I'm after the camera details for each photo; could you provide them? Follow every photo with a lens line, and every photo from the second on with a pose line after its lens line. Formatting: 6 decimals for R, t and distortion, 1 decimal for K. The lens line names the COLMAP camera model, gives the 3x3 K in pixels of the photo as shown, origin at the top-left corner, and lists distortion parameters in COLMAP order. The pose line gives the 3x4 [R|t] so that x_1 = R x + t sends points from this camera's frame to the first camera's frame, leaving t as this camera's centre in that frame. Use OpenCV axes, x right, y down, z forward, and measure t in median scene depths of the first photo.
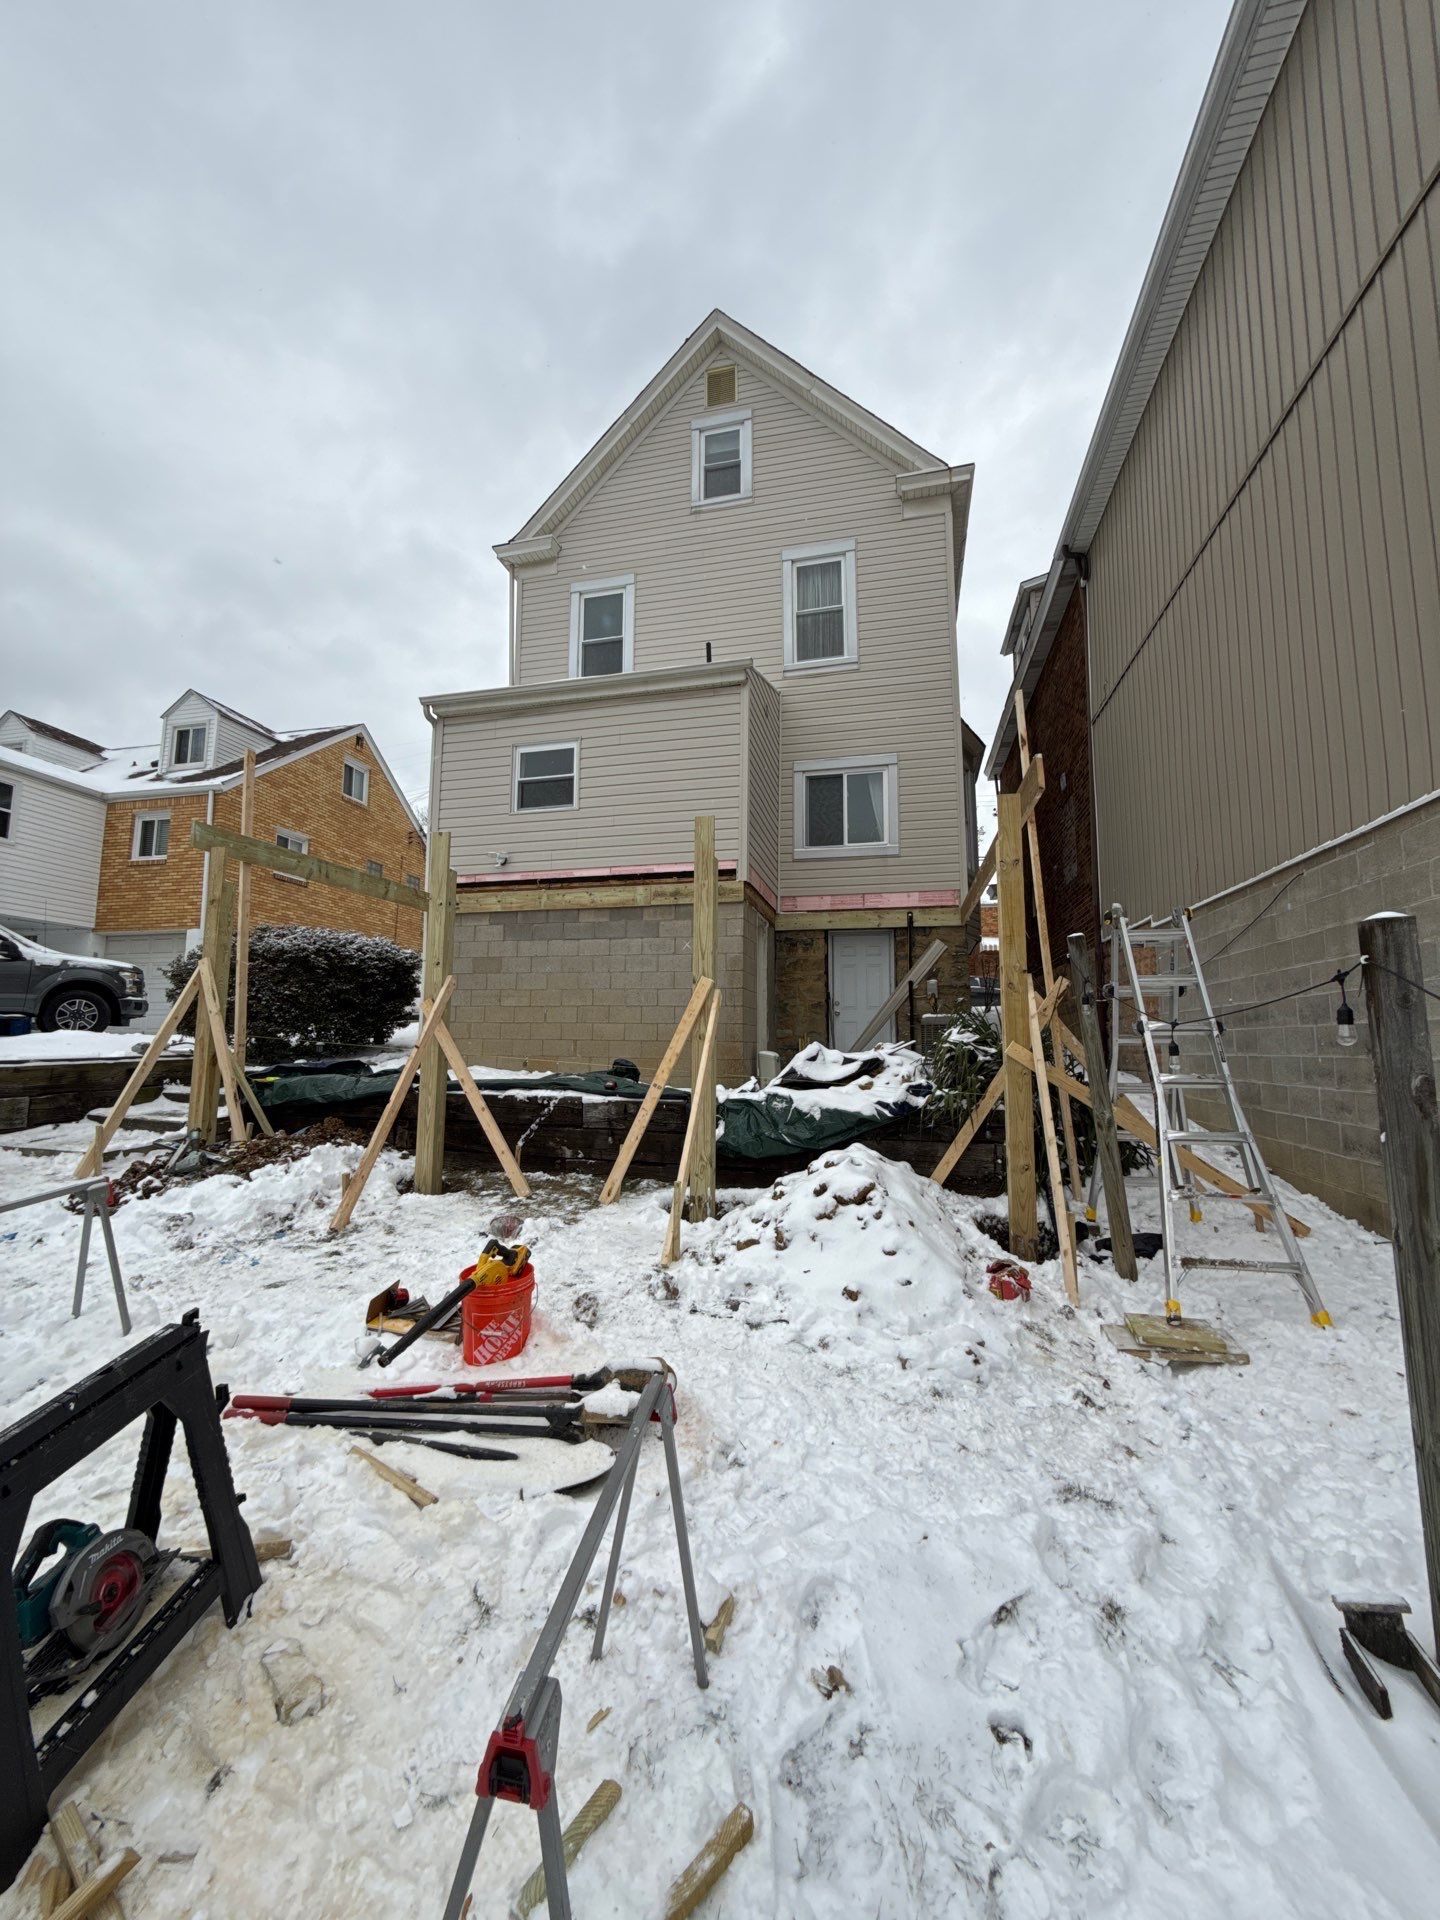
lens RADIAL K [[762.9, 0, 719.1], [0, 762.9, 961.5], [0, 0, 1]] dist [-0.001172, -0.000117]
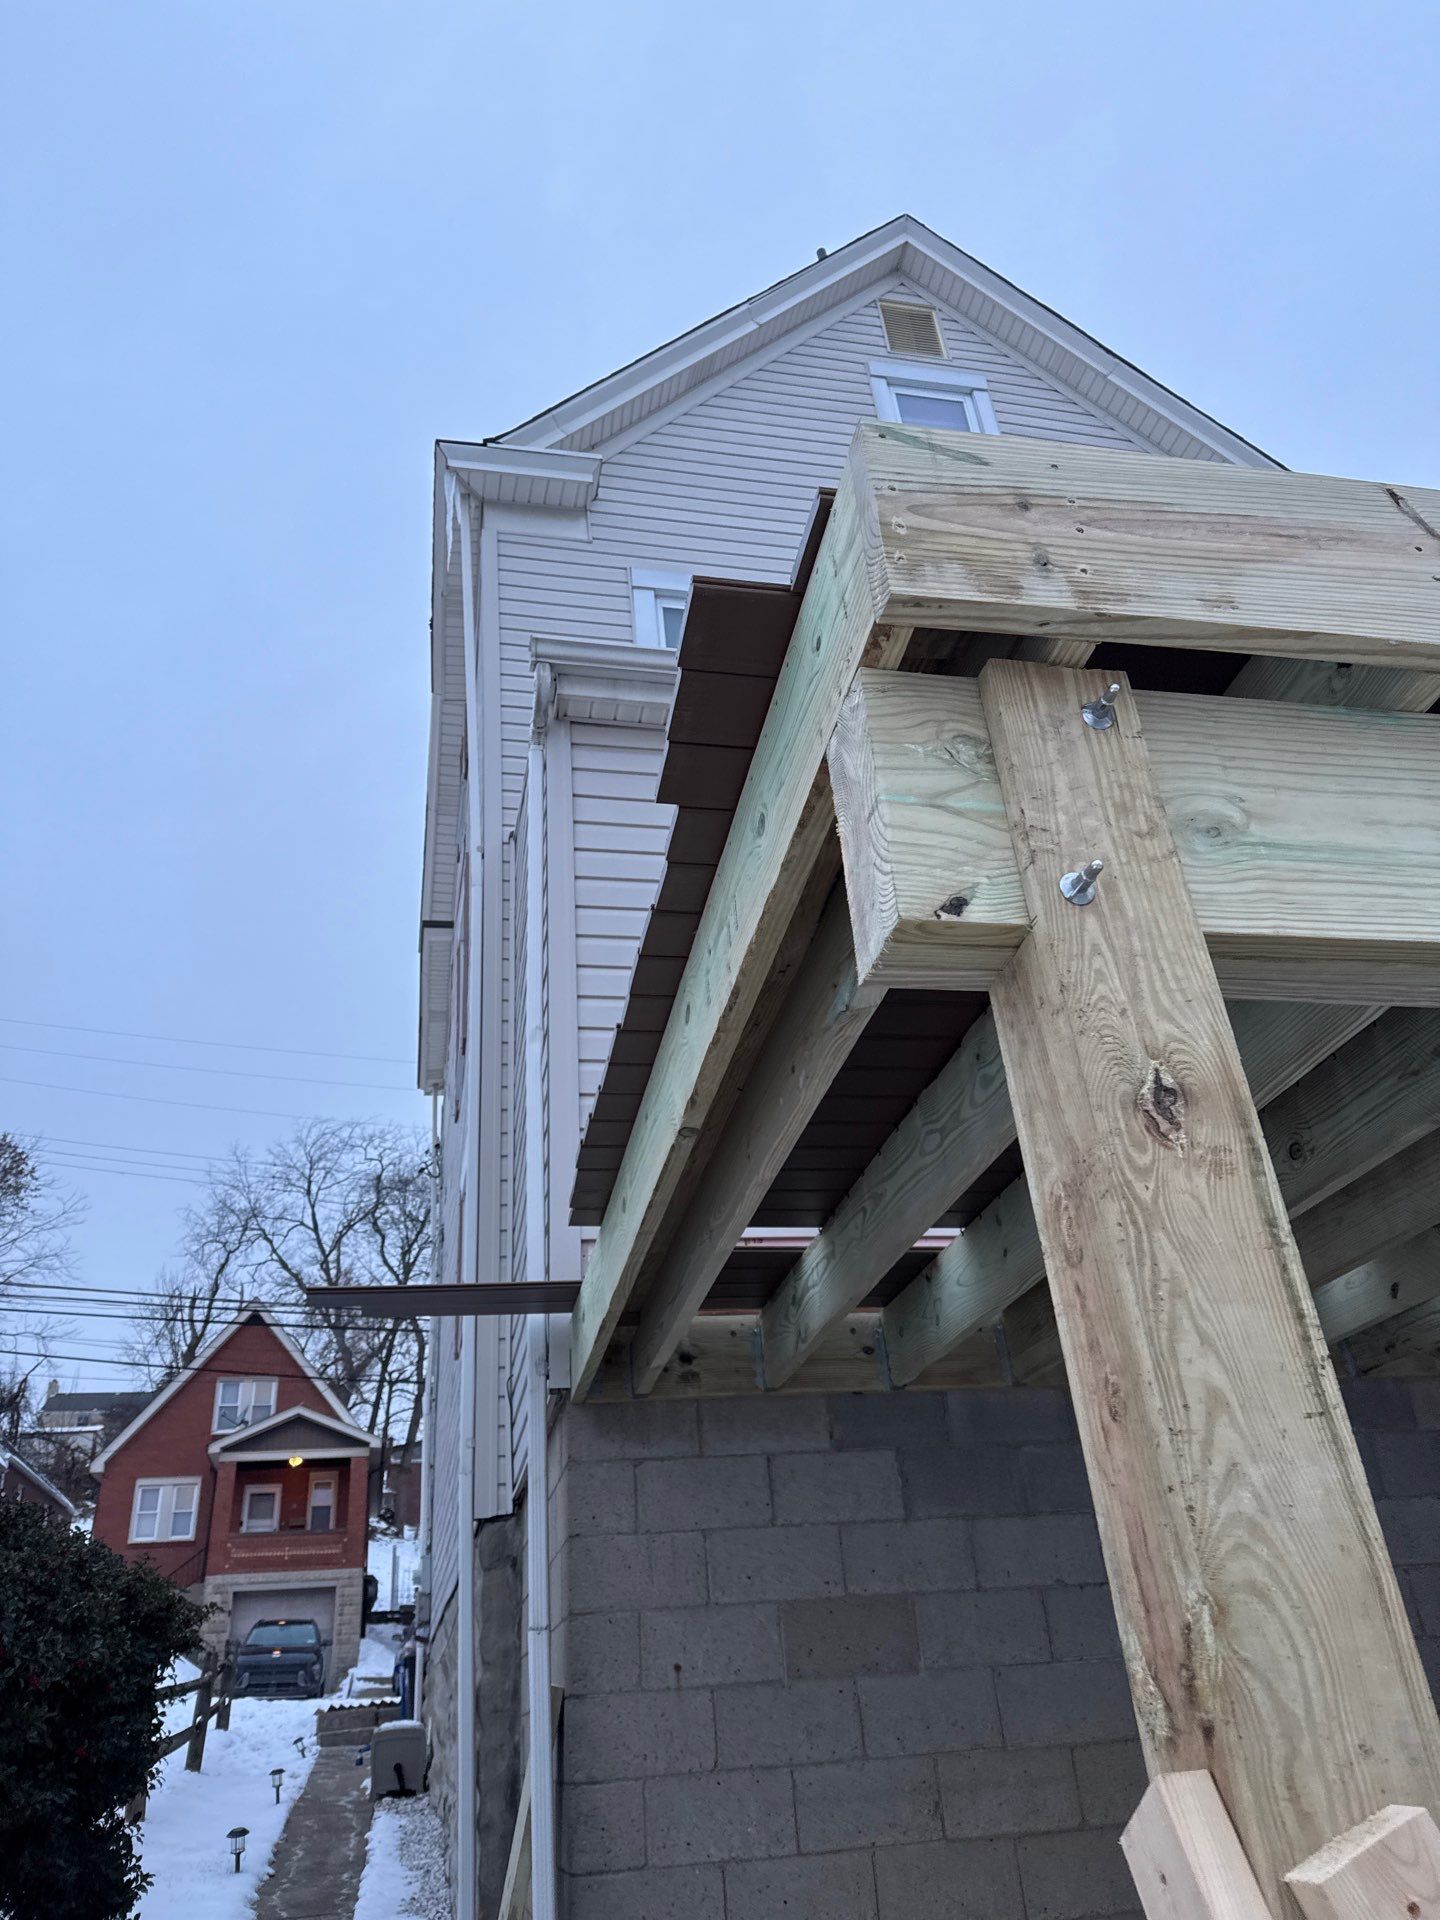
lens RADIAL K [[1345.8, 0, 717.0], [0, 1345.8, 955.8], [0, 0, 1]] dist [0.055558, -0.063968]
pose [[0.898016, 0.148555, 0.414125, -0.461751], [0.033310, 0.915613, -0.400679, -0.017198], [-0.438701, 0.373611, 0.817286, 0.513495]]
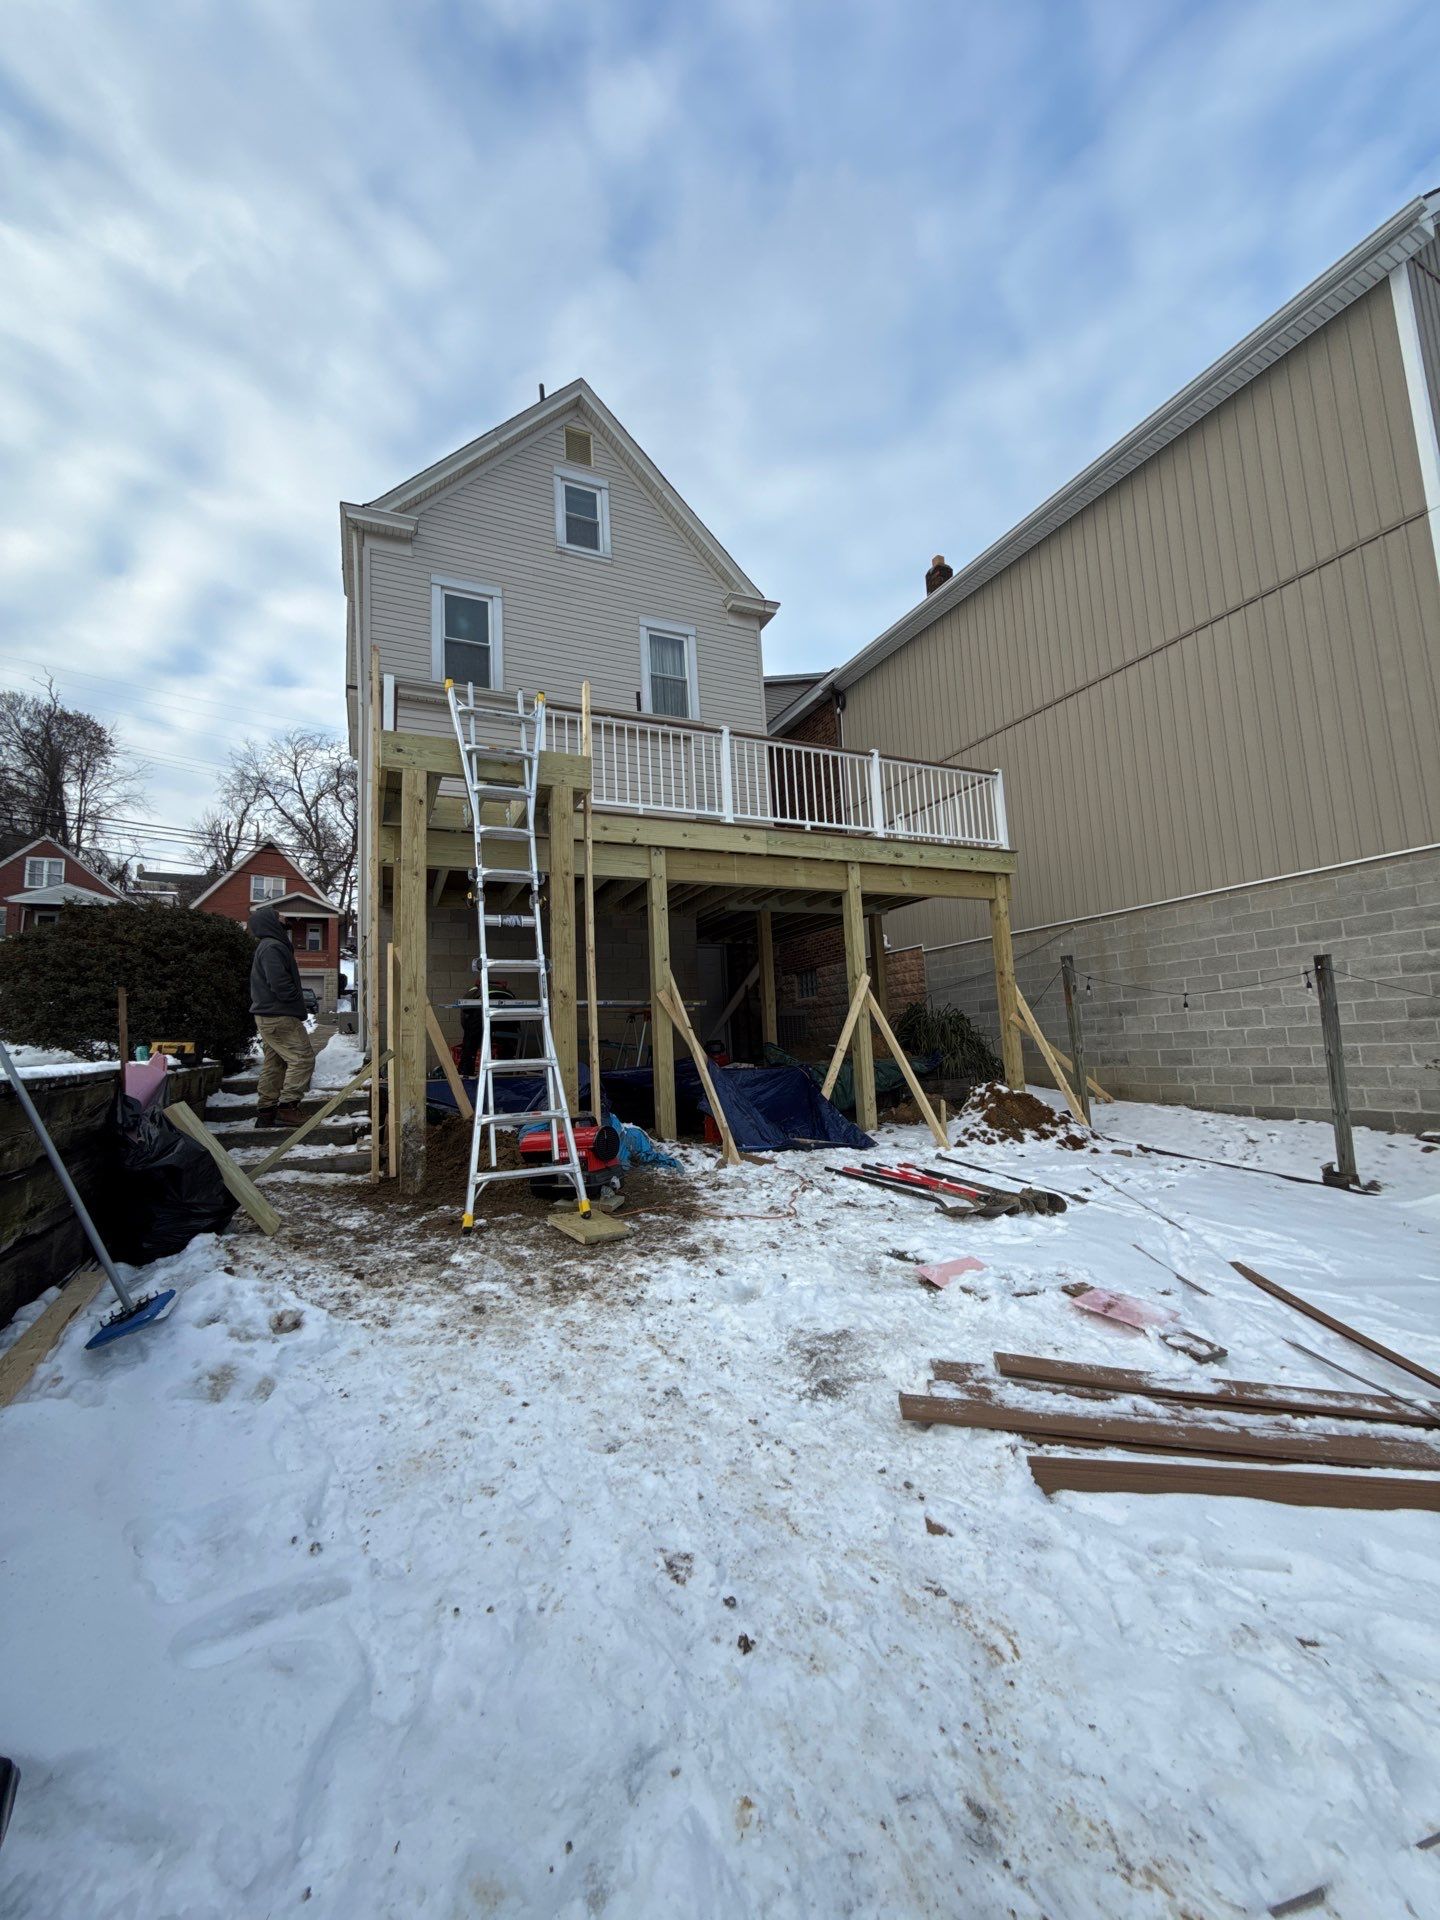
lens RADIAL K [[762.9, 0, 718.4], [0, 762.9, 963.5], [0, 0, 1]] dist [-0.001172, -0.000117]
pose [[0.777662, 0.030411, 0.627946, -0.553684], [-0.019105, 0.999511, -0.024745, 0.019766], [-0.628392, 0.007246, 0.777863, 0.019452]]
